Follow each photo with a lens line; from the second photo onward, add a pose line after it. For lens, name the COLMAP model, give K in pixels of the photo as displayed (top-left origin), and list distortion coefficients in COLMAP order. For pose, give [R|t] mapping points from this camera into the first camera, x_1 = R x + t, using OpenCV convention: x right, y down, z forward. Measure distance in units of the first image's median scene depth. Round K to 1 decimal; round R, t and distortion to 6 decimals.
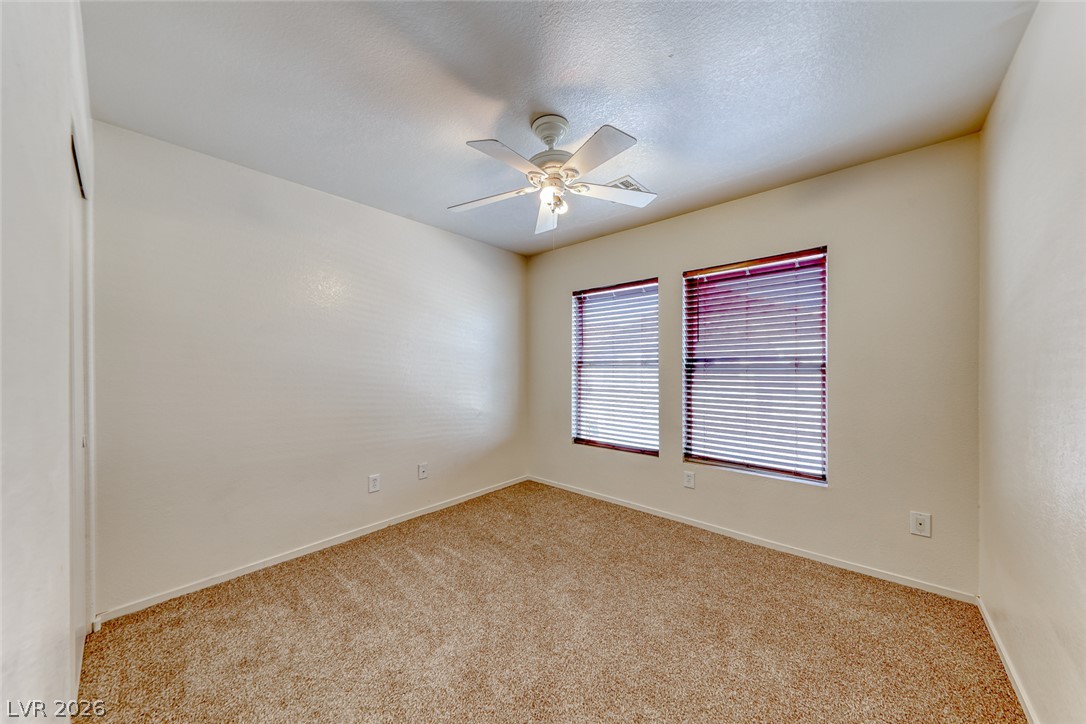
lens RADIAL K [[369.9, 0, 540.2], [0, 369.9, 363.6], [0, 0, 1]] dist [0.023580, -0.007889]
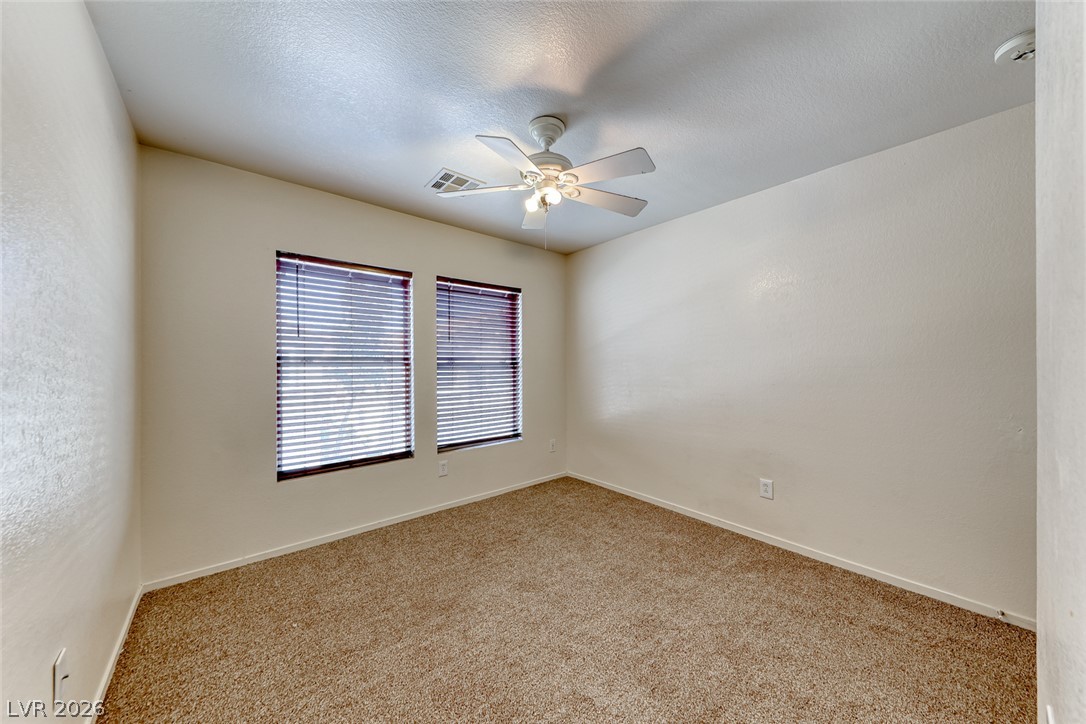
lens RADIAL K [[368.3, 0, 539.2], [0, 368.3, 359.5], [0, 0, 1]] dist [0.016962, -0.000199]
pose [[0.142653, 0.018697, 0.989596, -0.626315], [-0.002806, 0.999825, -0.018486, 0.012934], [-0.989769, -0.000139, 0.142681, 0.562894]]
